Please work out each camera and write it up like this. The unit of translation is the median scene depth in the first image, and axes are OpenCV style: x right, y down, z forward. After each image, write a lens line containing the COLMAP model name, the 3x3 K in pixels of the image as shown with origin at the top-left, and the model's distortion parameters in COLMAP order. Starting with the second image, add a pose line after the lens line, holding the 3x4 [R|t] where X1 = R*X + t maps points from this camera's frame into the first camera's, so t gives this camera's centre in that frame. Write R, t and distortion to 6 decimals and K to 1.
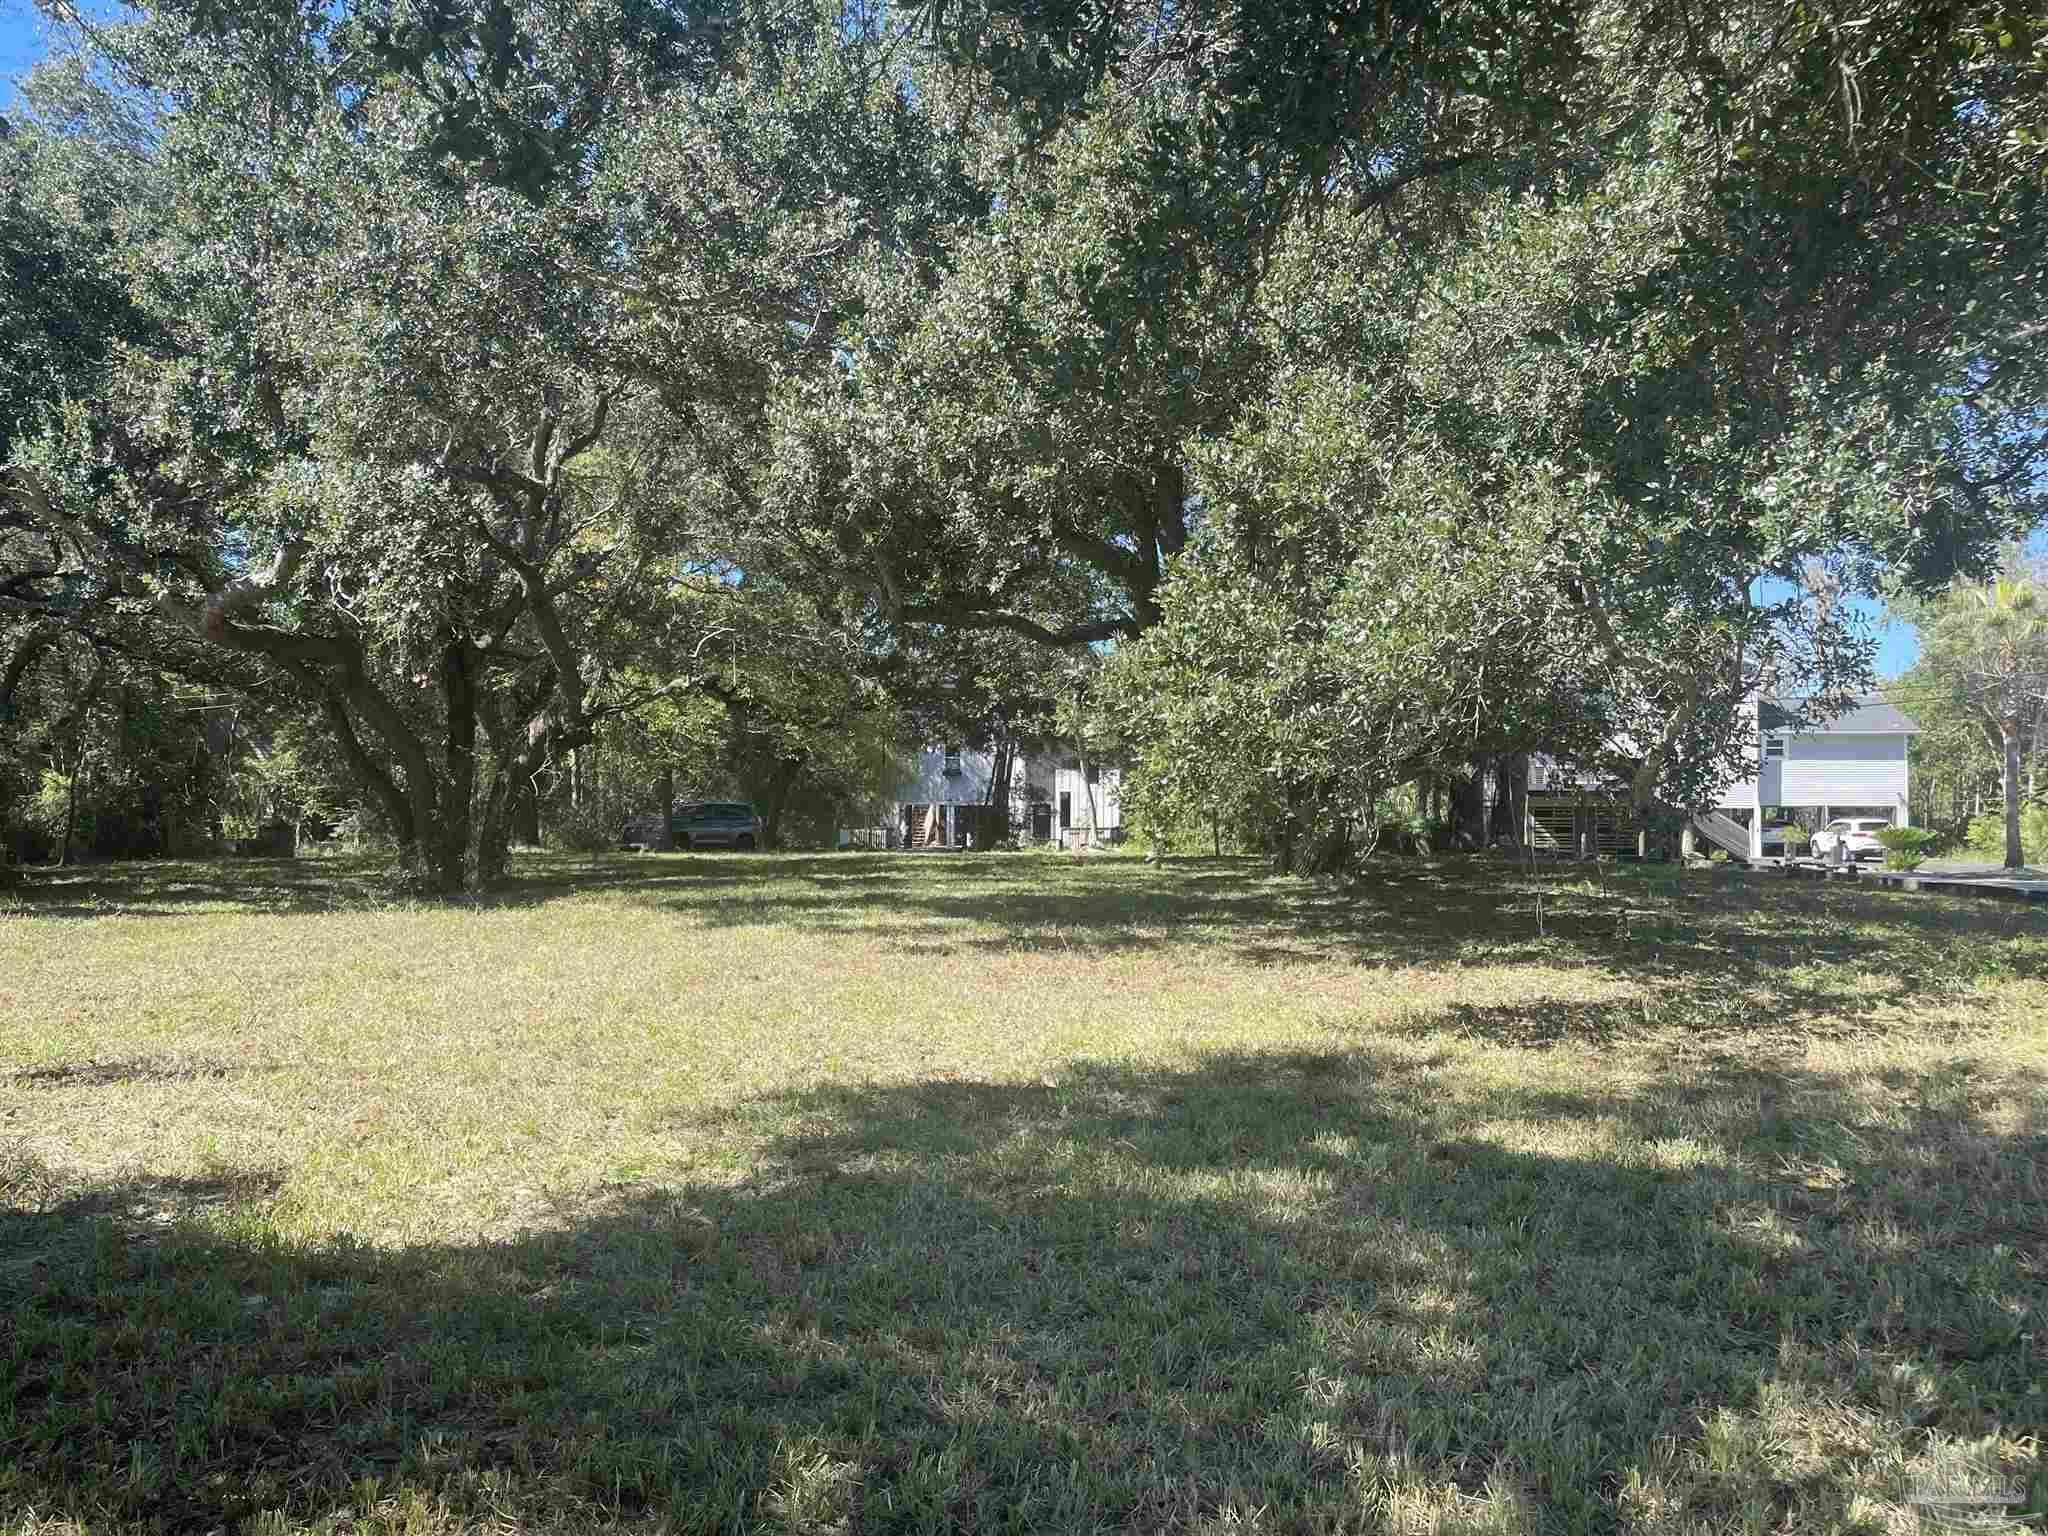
lens RADIAL K [[1560.2, 0, 992.9], [0, 1560.2, 770.4], [0, 0, 1]] dist [0.170799, -0.000709]
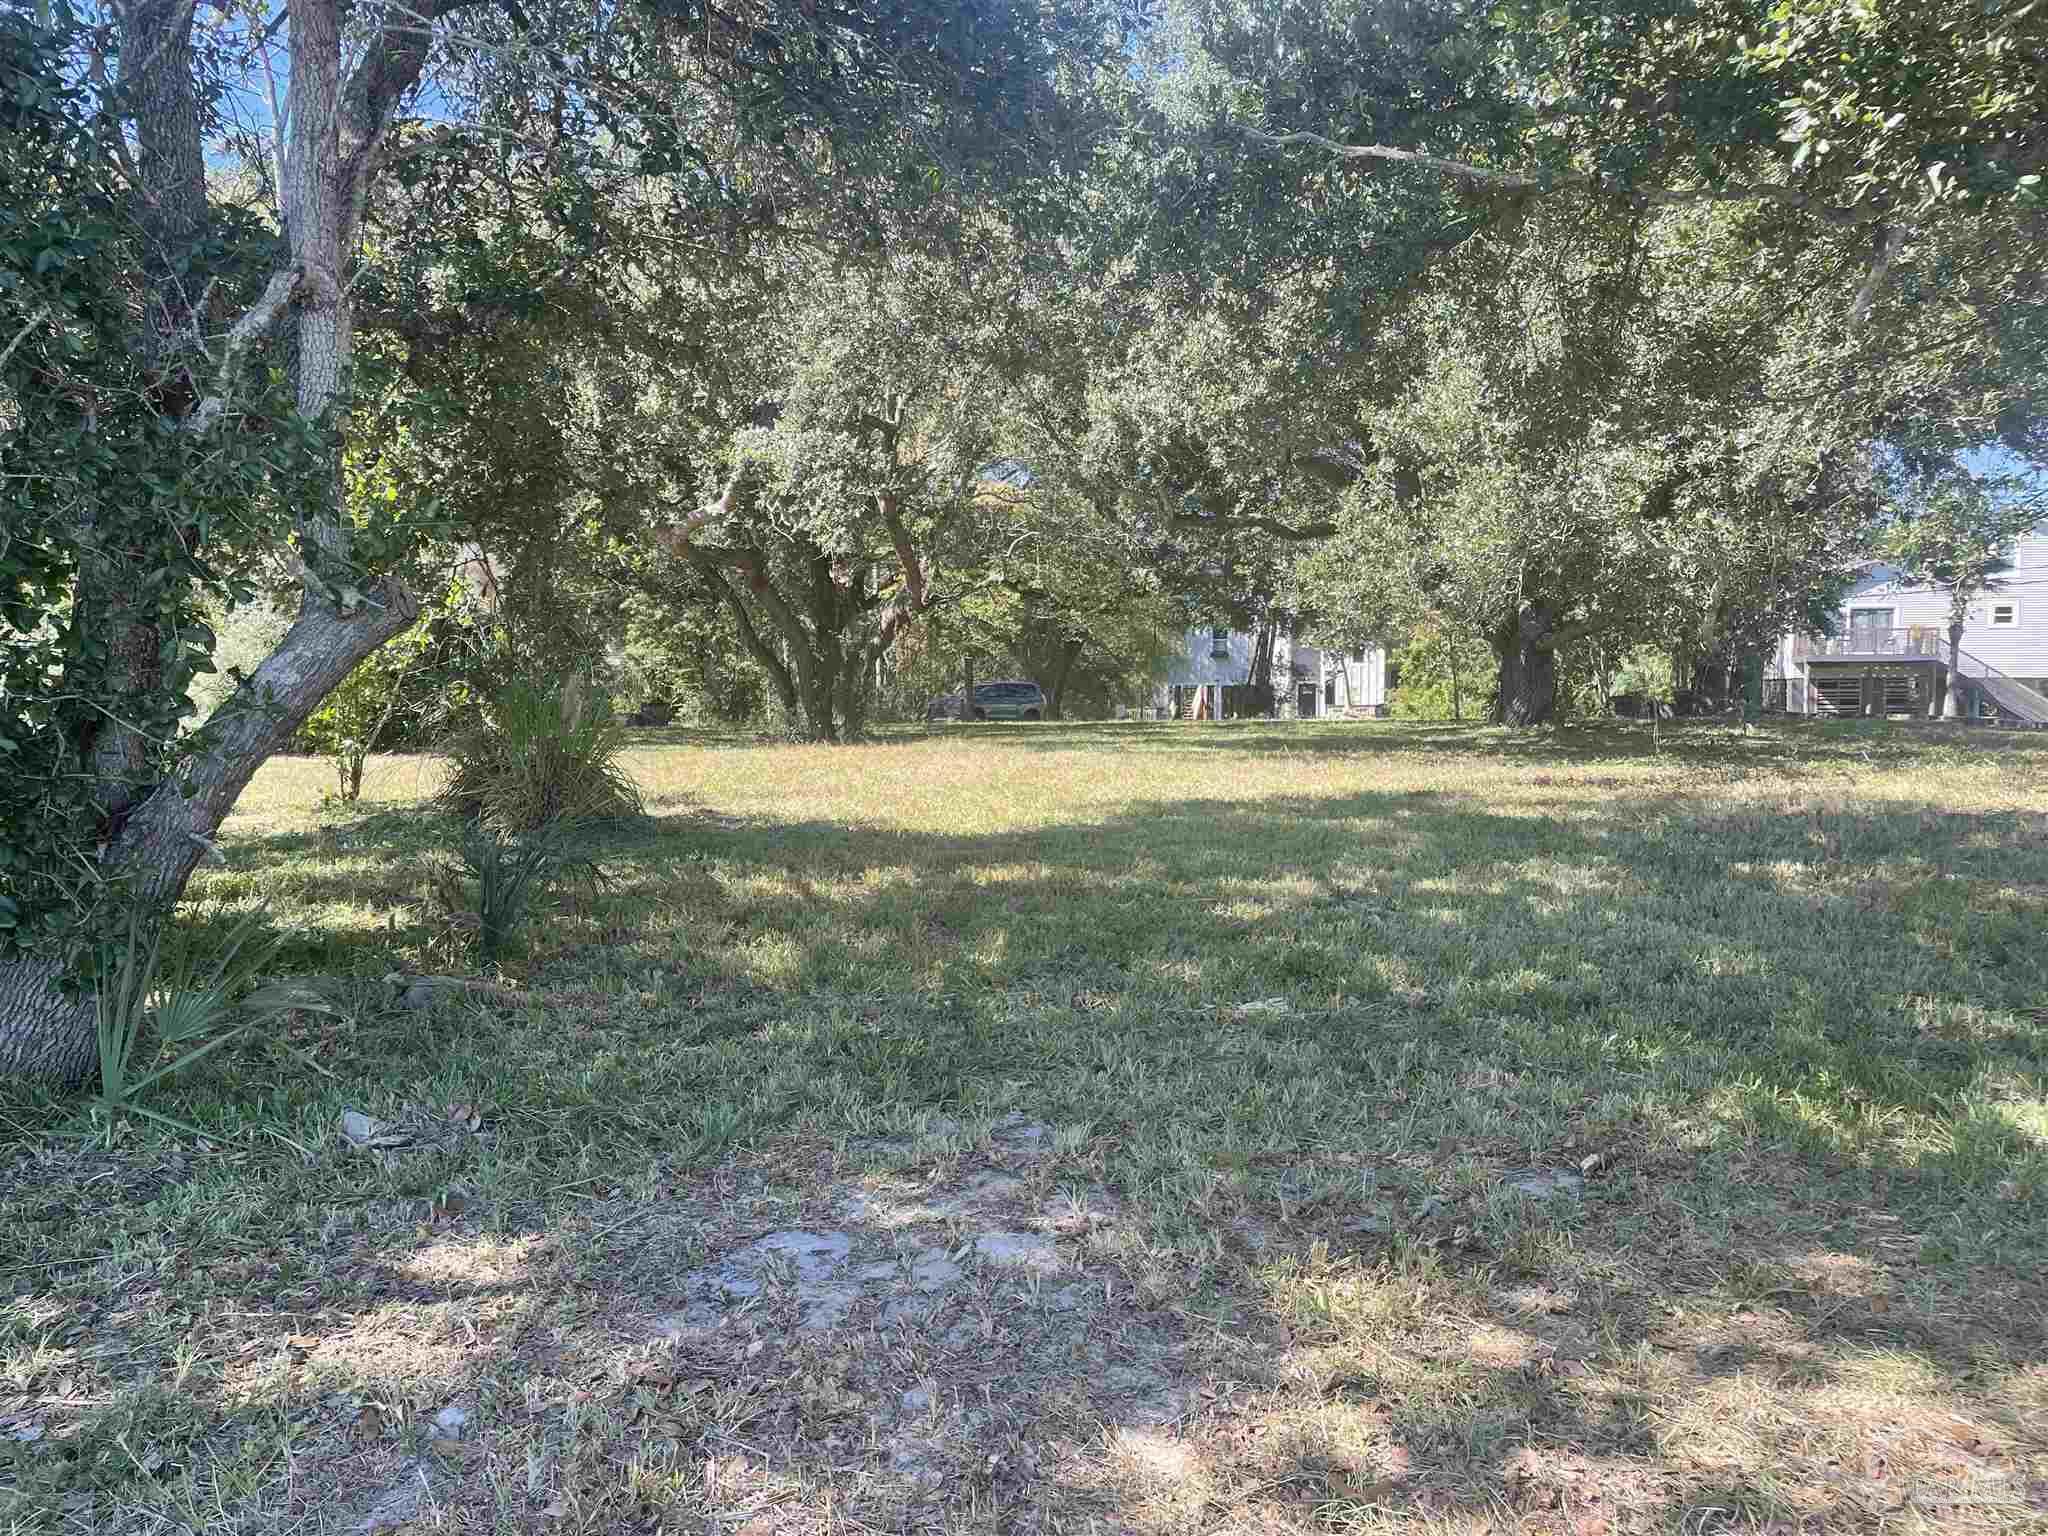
lens RADIAL K [[1560.2, 0, 992.9], [0, 1560.2, 770.4], [0, 0, 1]] dist [0.170799, -0.000709]
pose [[0.985373, -0.000559, -0.170410, 0.011900], [0.012778, 0.997422, 0.070614, 0.009963], [0.169931, -0.071758, 0.982840, -0.238932]]
